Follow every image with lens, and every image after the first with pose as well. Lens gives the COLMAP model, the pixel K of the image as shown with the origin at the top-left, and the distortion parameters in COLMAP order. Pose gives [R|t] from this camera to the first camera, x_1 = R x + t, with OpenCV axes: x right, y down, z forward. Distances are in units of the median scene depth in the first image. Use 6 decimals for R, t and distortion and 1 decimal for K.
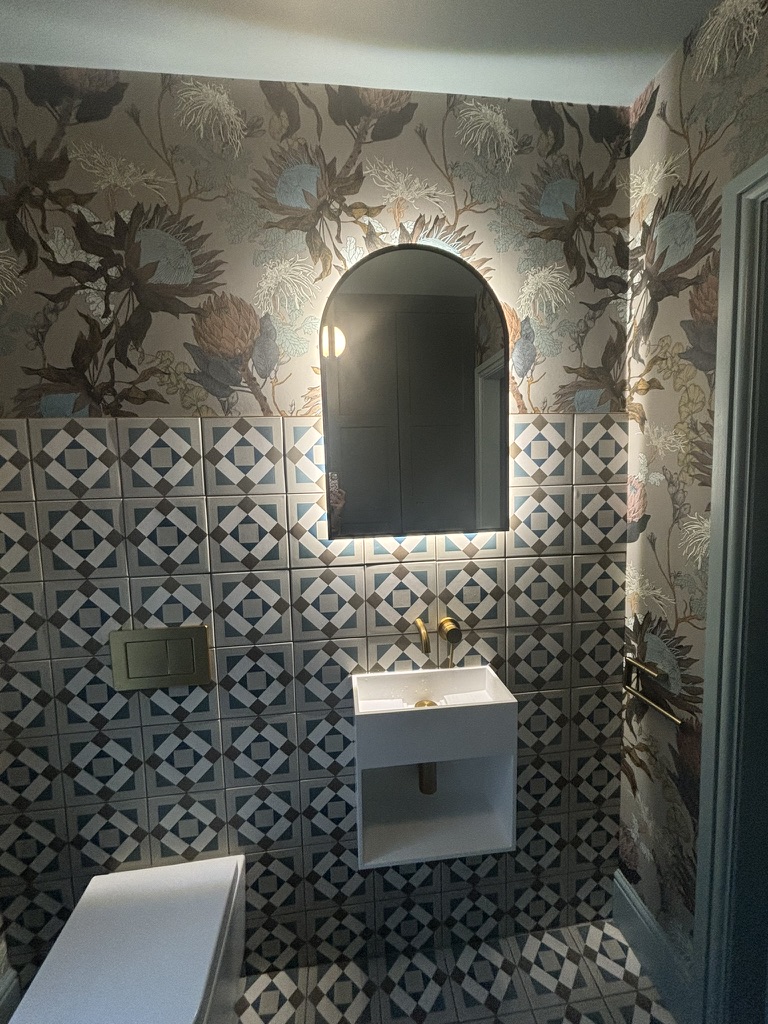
lens RADIAL K [[414.4, 0, 381.7], [0, 414.4, 511.1], [0, 0, 1]] dist [-0.000635, 0.000069]
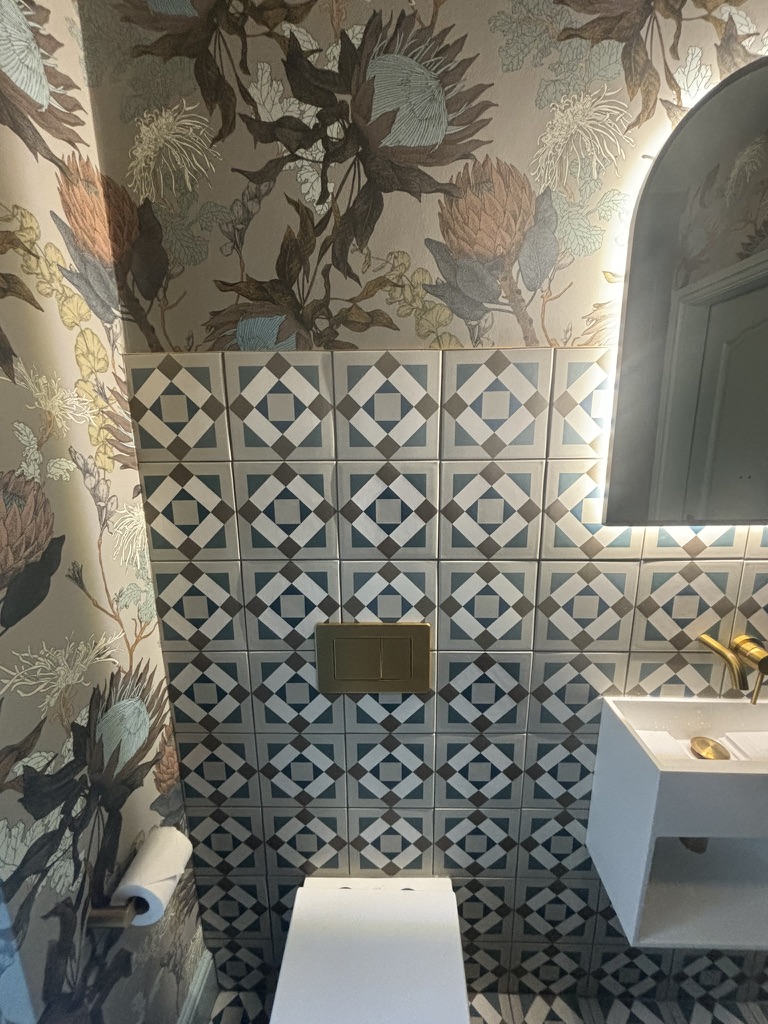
lens RADIAL K [[414.4, 0, 386.5], [0, 414.4, 512.3], [0, 0, 1]] dist [-0.000635, 0.000069]
pose [[0.989944, 0.045719, -0.133869, -0.403296], [-0.029008, 0.991831, 0.124217, -0.031777], [0.138454, -0.119085, 0.983183, 0.234686]]
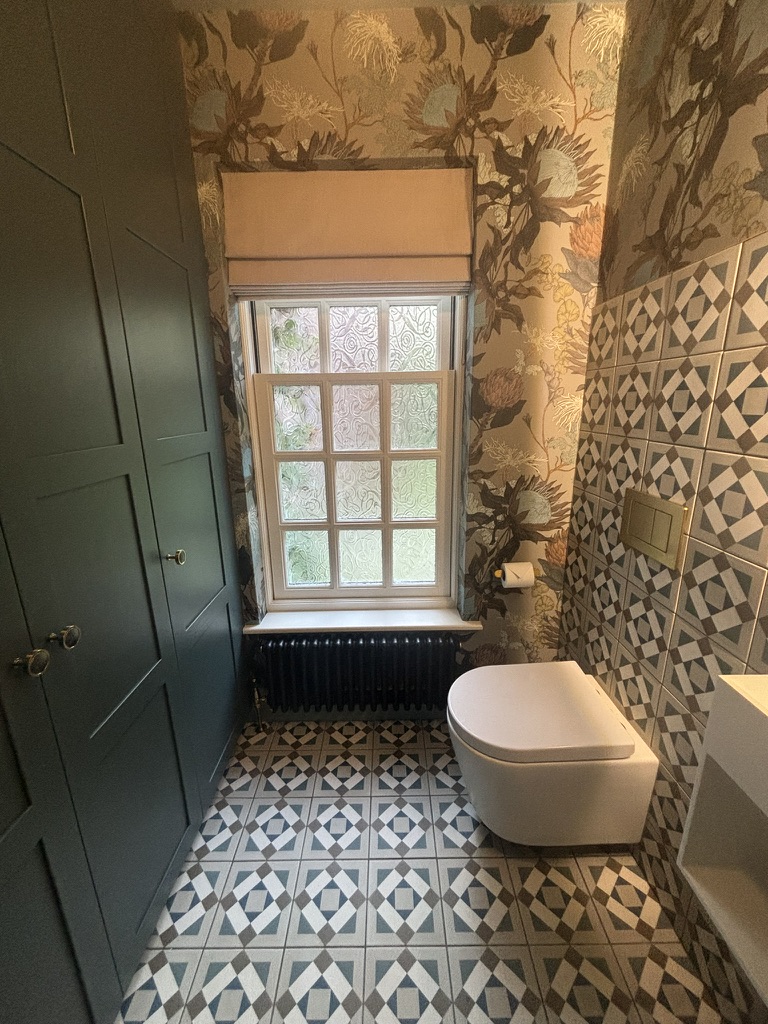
lens RADIAL K [[414.4, 0, 385.2], [0, 414.4, 512.3], [0, 0, 1]] dist [-0.000635, 0.000069]
pose [[-0.105469, 0.283727, -0.953087, 0.485746], [-0.070264, 0.953911, 0.291748, 0.071767], [0.991937, 0.097738, -0.080672, 0.429550]]
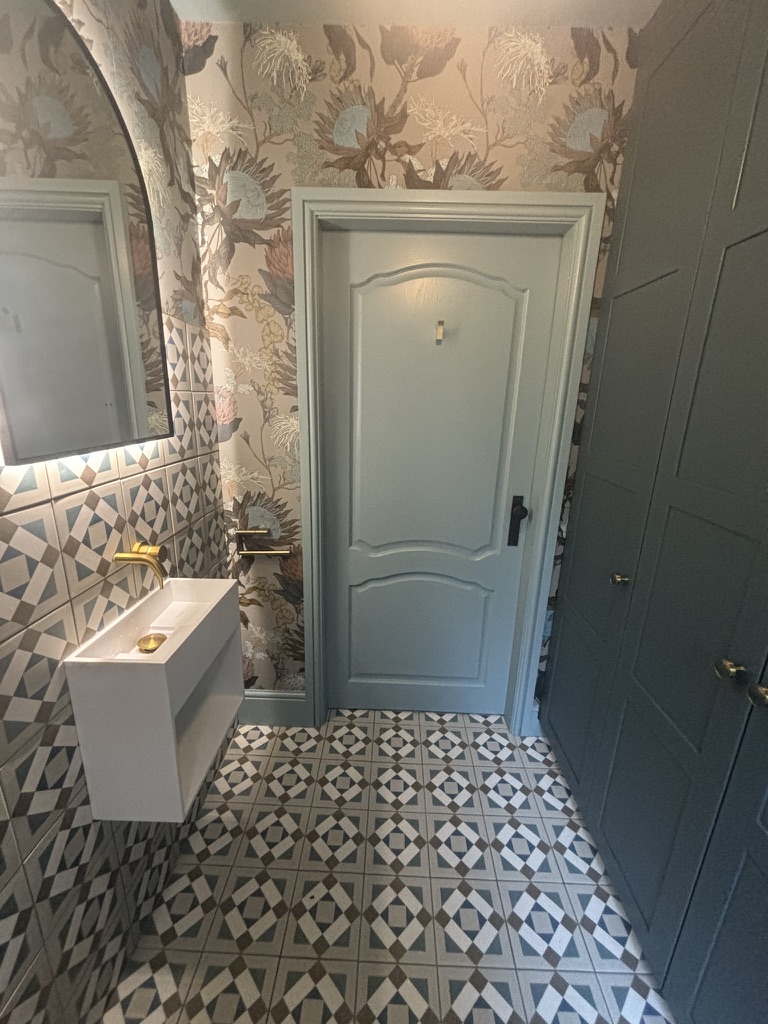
lens RADIAL K [[414.4, 0, 386.1], [0, 414.4, 510.7], [0, 0, 1]] dist [-0.000635, 0.000069]
pose [[0.131319, -0.229976, 0.964296, -0.640291], [0.057350, 0.972853, 0.224207, 0.027849], [-0.989680, 0.025859, 0.140943, 0.376633]]
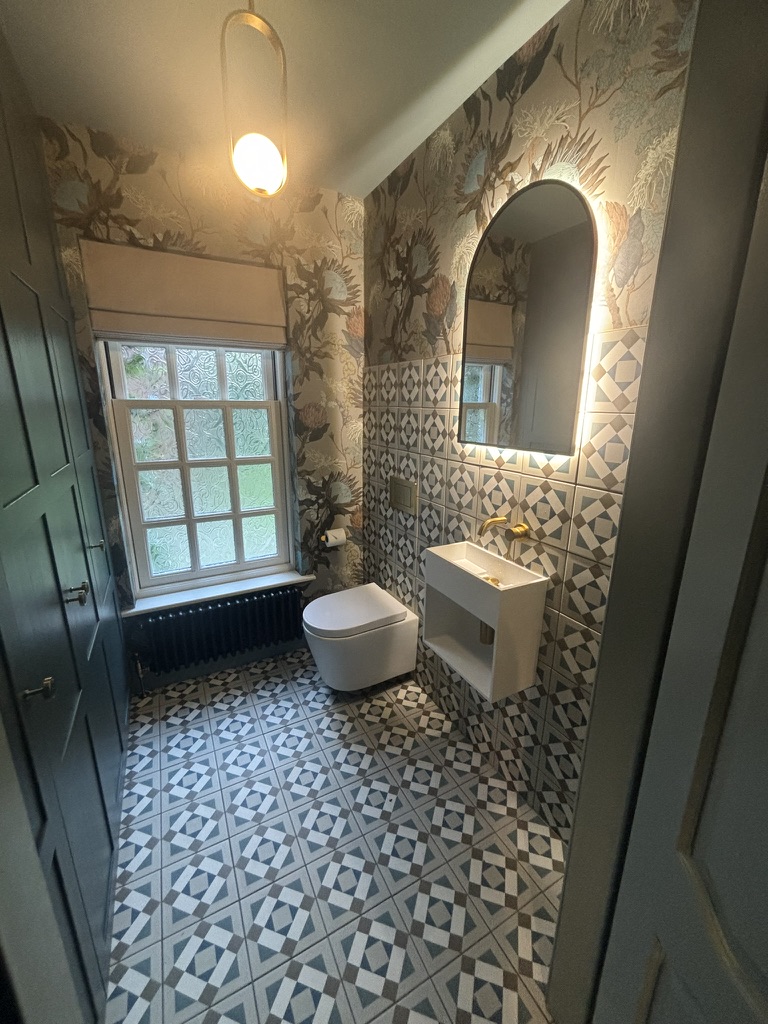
lens RADIAL K [[414.4, 0, 383.3], [0, 414.4, 515.9], [0, 0, 1]] dist [-0.000635, 0.000069]
pose [[0.369777, 0.274687, -0.887588, 1.116692], [-0.103178, 0.961530, 0.254585, -0.024461], [0.923374, -0.002561, 0.383893, 0.192197]]
